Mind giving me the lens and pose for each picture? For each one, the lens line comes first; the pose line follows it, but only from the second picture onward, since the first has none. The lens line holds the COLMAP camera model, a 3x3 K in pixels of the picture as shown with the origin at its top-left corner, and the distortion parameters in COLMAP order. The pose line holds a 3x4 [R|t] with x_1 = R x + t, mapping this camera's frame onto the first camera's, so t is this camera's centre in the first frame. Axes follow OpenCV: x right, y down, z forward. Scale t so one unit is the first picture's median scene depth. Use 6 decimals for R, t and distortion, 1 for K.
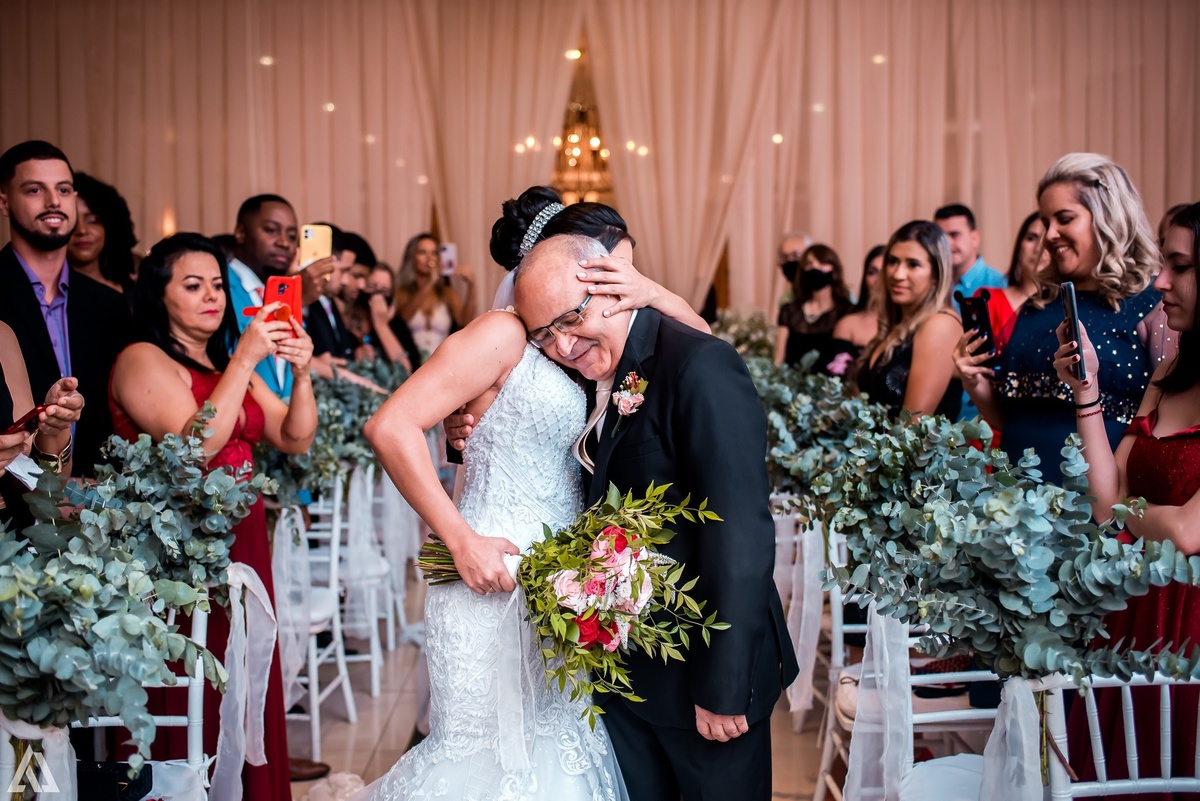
lens RADIAL K [[1188.5, 0, 602.7], [0, 1188.5, 400.5], [0, 0, 1]] dist [0.045169, 0.000000]
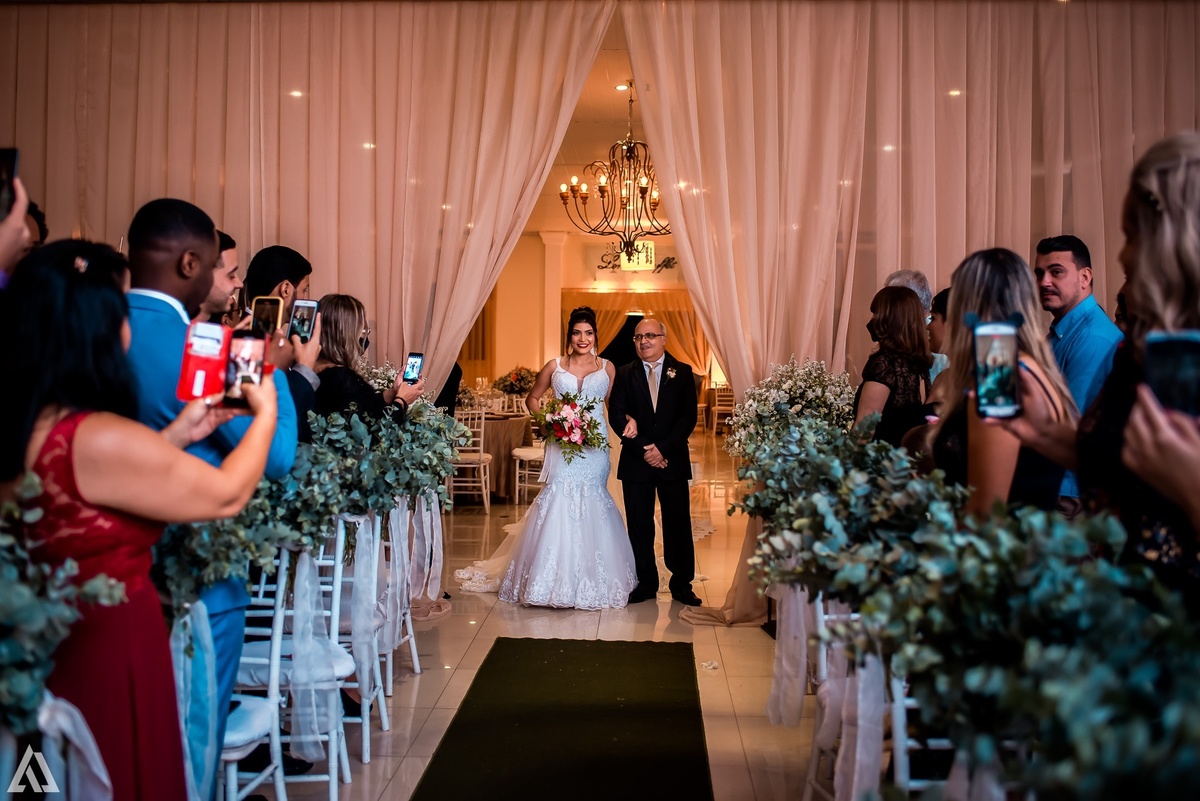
lens RADIAL K [[1188.5, 0, 596.4], [0, 1188.5, 398.6], [0, 0, 1]] dist [0.045169, 0.000000]
pose [[0.997785, 0.013159, -0.065204, 0.052139], [-0.016278, 0.998737, -0.047534, -0.012351], [0.064497, 0.048490, 0.996739, 0.233500]]
